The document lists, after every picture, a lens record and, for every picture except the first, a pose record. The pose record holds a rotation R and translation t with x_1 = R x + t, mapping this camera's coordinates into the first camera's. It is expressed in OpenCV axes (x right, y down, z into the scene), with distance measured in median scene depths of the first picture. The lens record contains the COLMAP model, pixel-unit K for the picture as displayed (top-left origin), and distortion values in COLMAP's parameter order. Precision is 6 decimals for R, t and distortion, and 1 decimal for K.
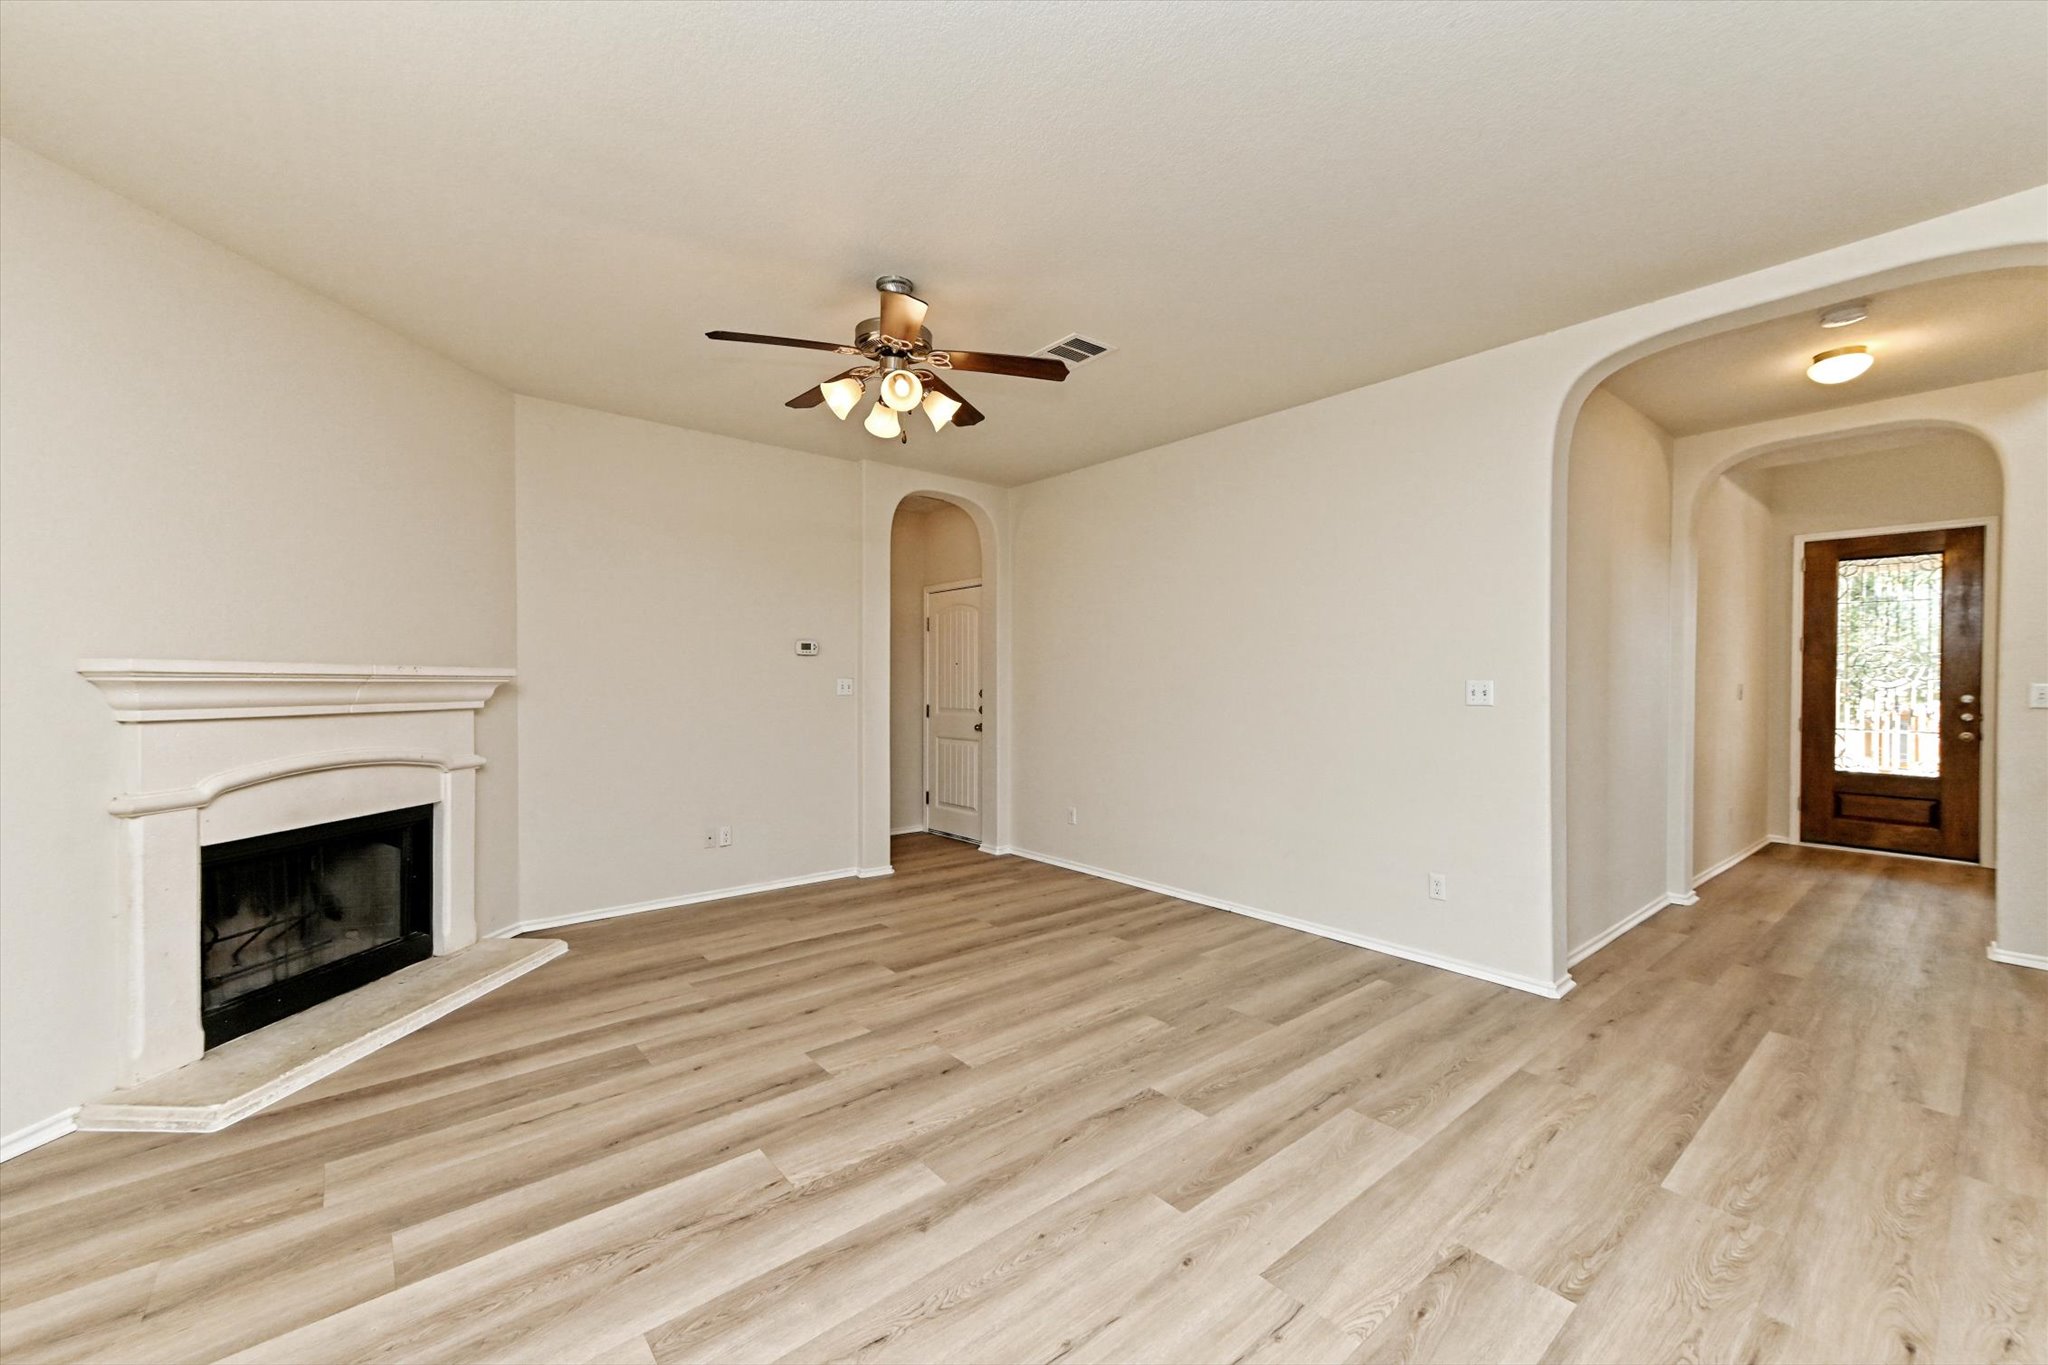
lens RADIAL K [[811.5, 0, 1015.4], [0, 811.5, 686.0], [0, 0, 1]] dist [0.021720, -0.000790]
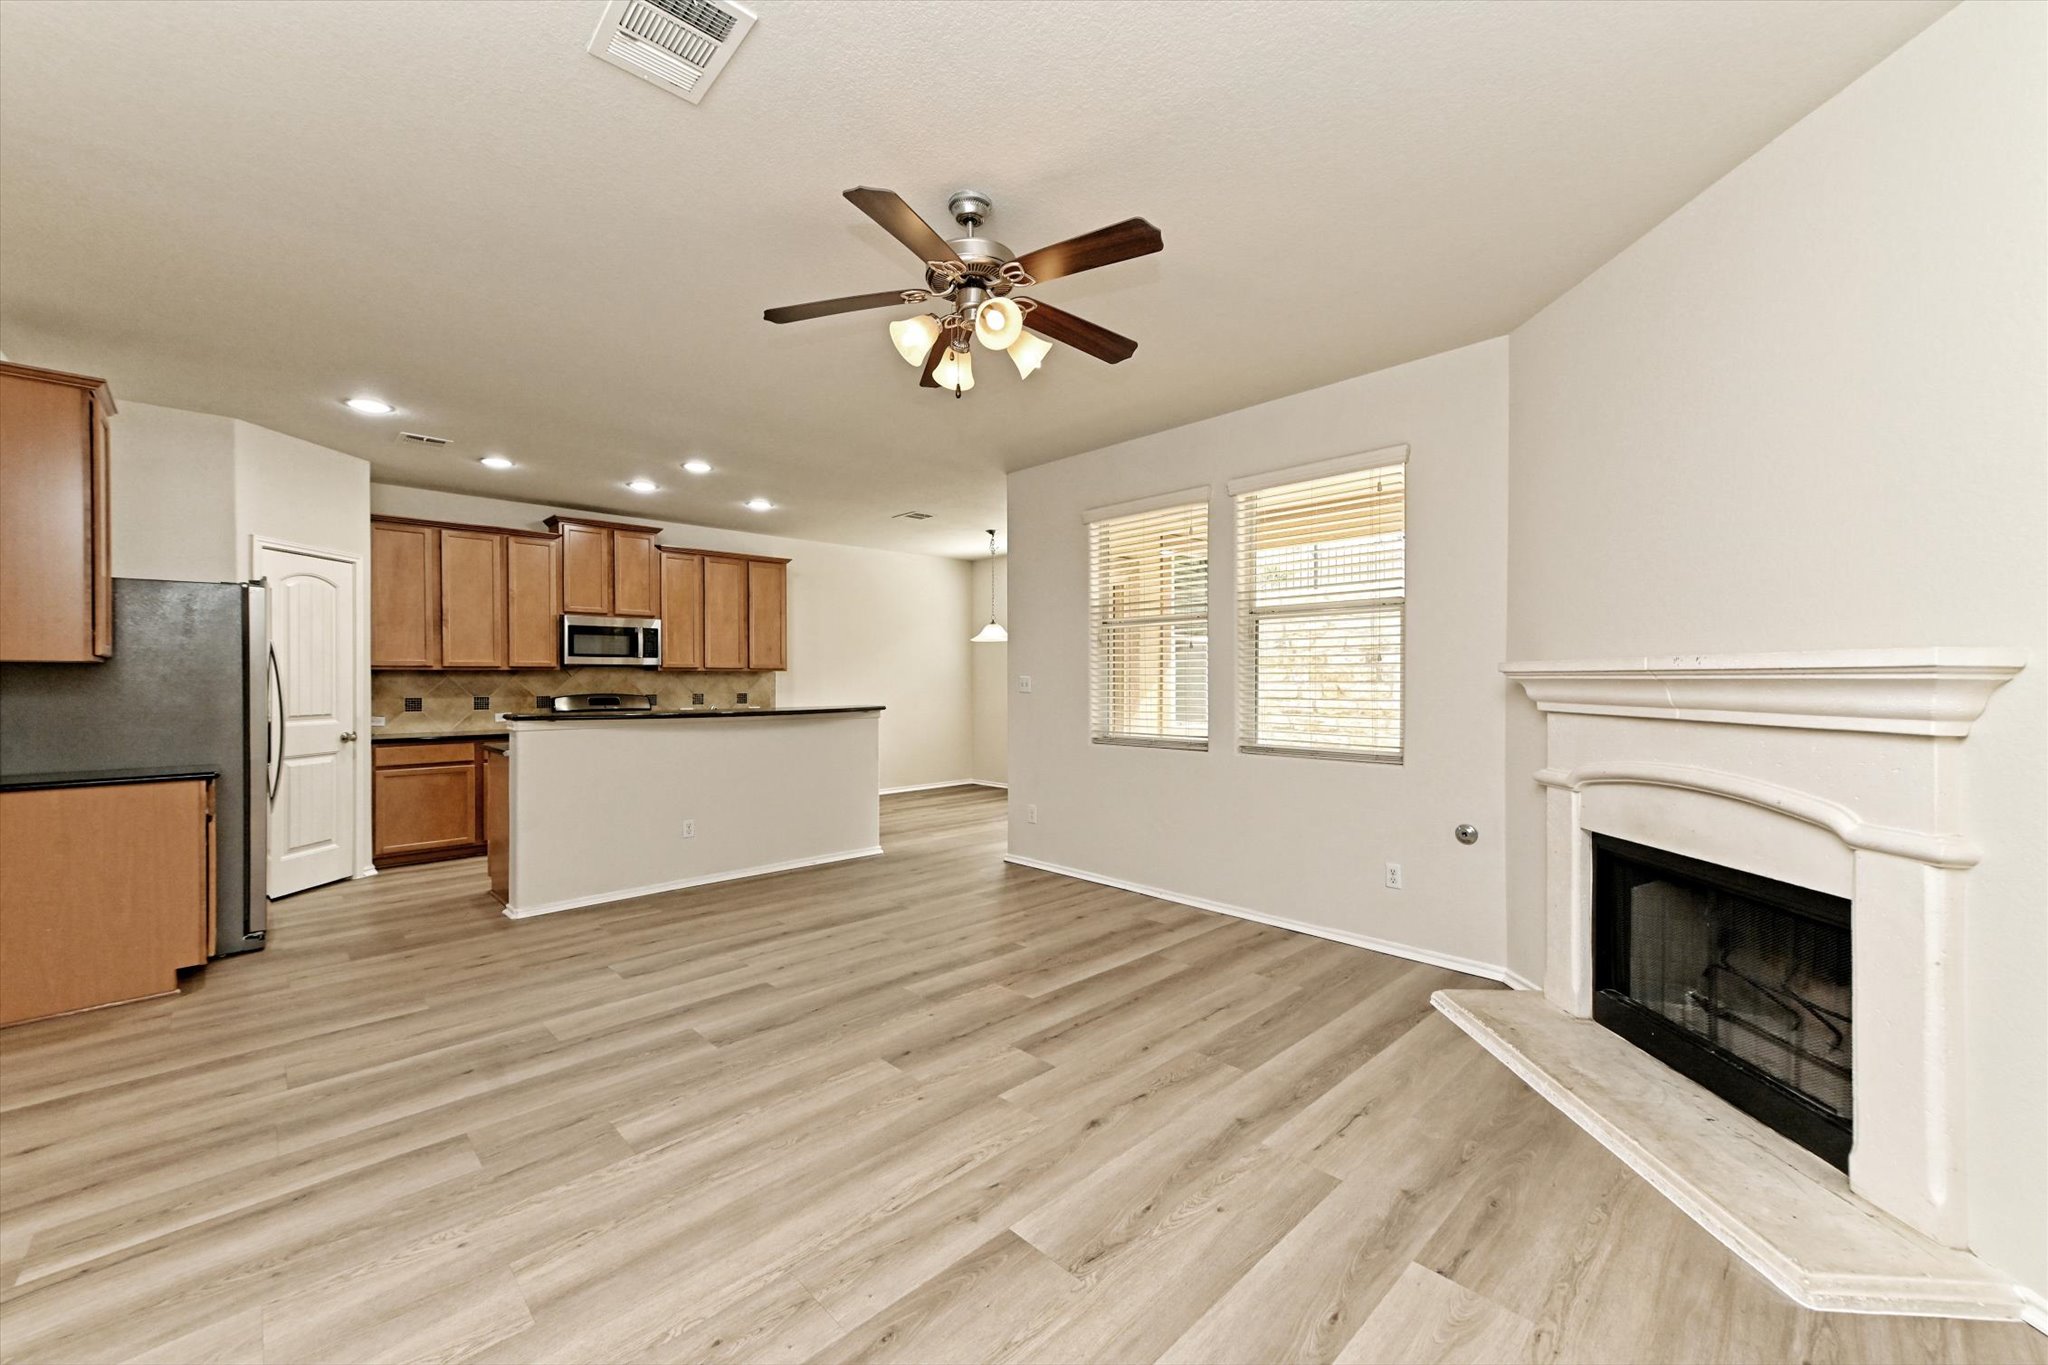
lens RADIAL K [[811.5, 0, 1014.4], [0, 811.5, 682.1], [0, 0, 1]] dist [0.021720, -0.000790]
pose [[-0.997873, -0.001244, -0.065178, -0.127170], [-0.001907, 0.999947, 0.010110, -0.008849], [0.065162, 0.010213, -0.997822, 1.679268]]
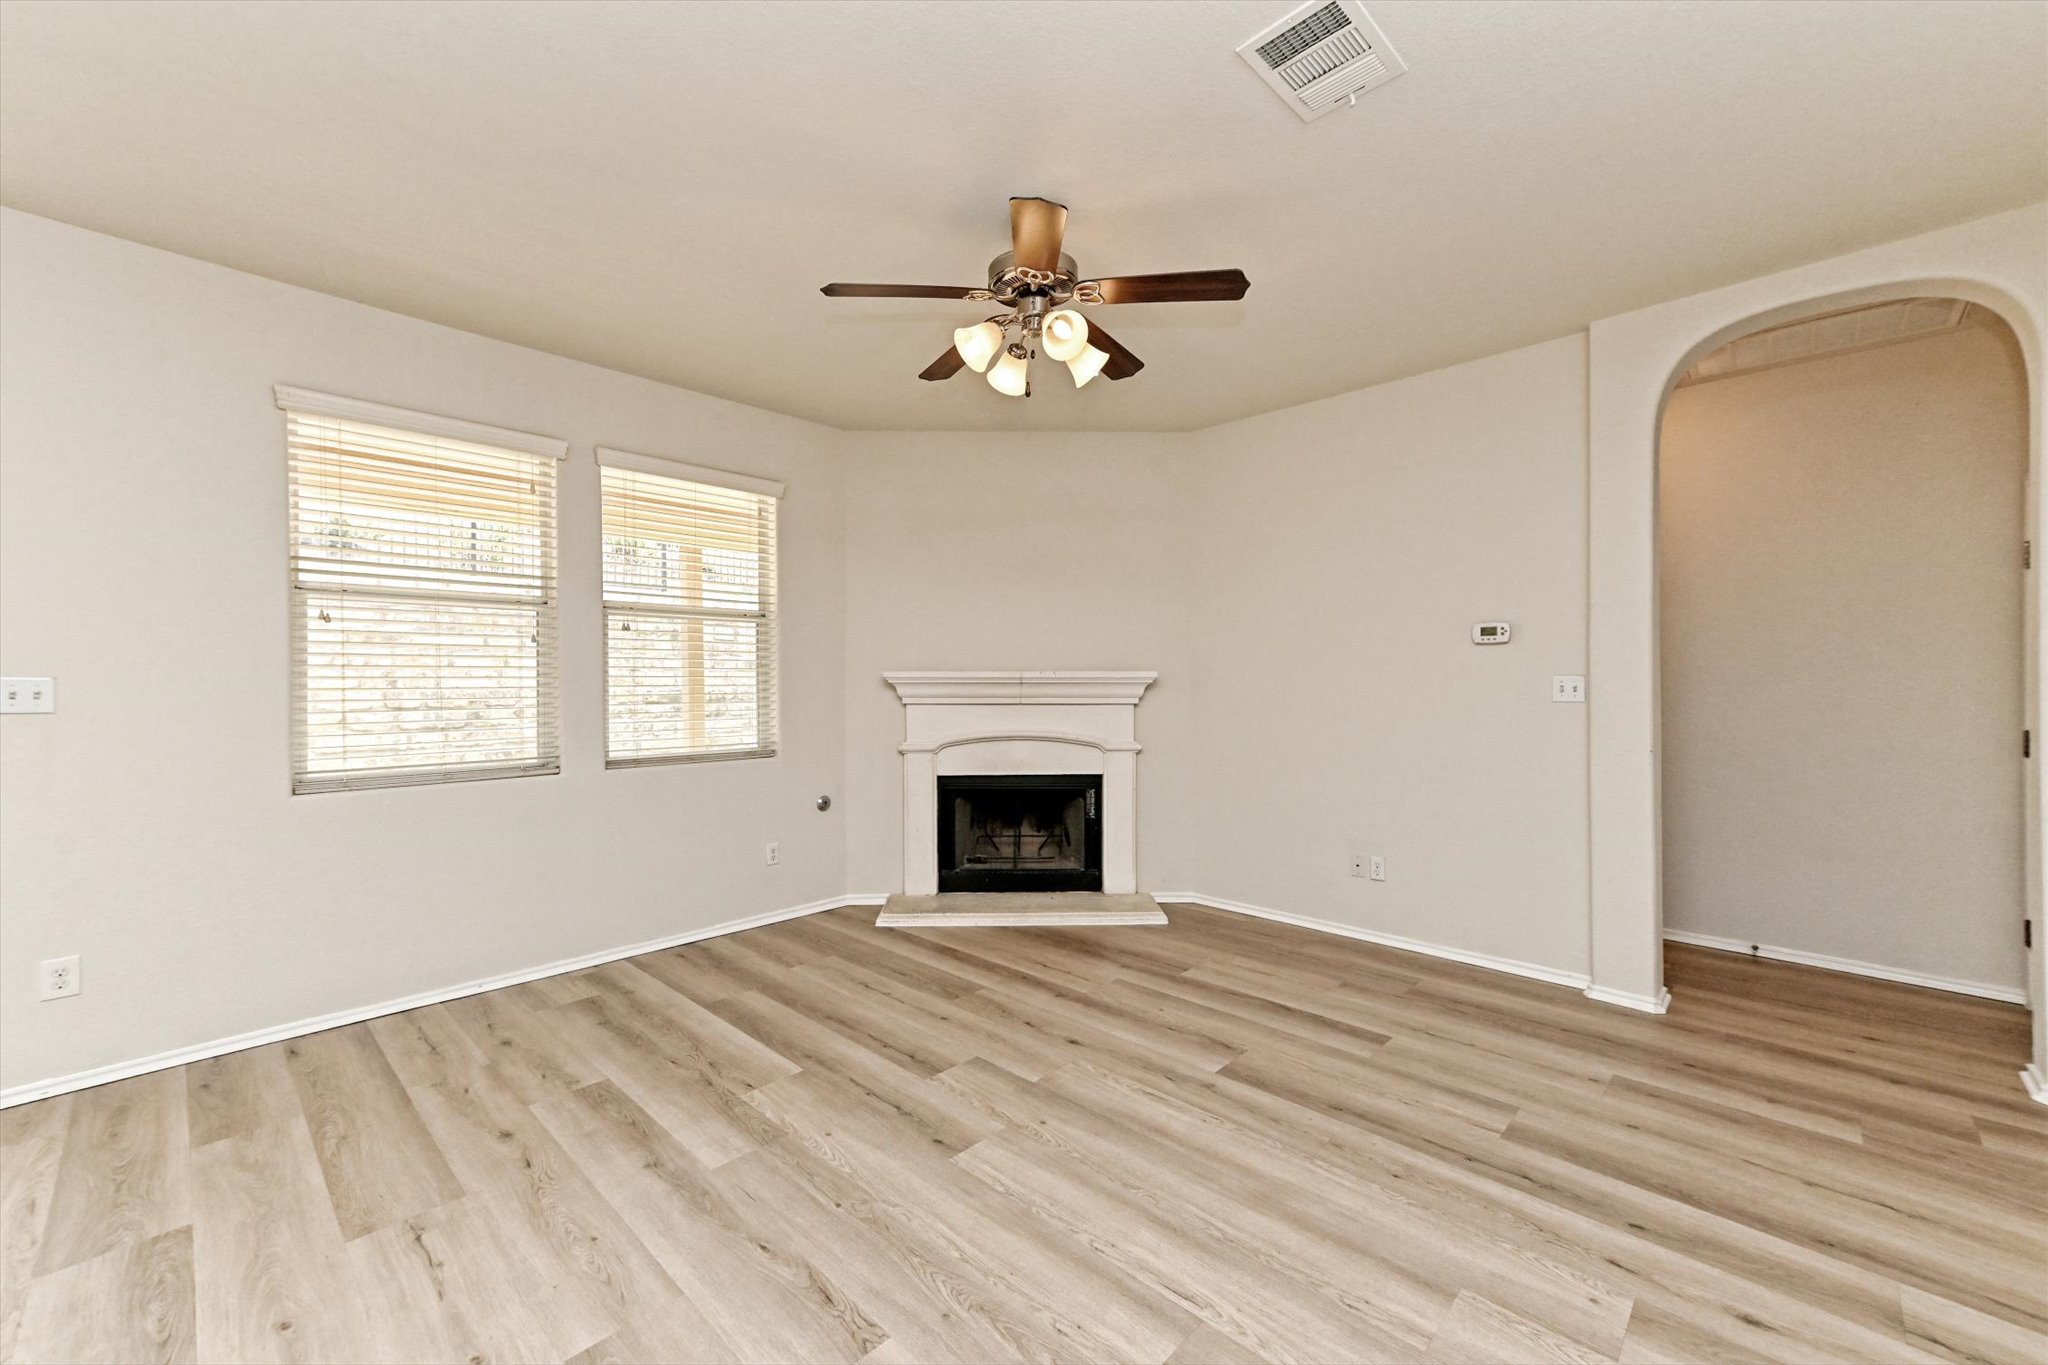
lens RADIAL K [[811.5, 0, 1026.7], [0, 811.5, 677.8], [0, 0, 1]] dist [0.021720, -0.000790]
pose [[0.111807, -0.006887, -0.993706, 0.634401], [-0.003230, 0.999968, -0.007294, -0.002307], [0.993725, 0.004025, 0.111782, 0.818111]]
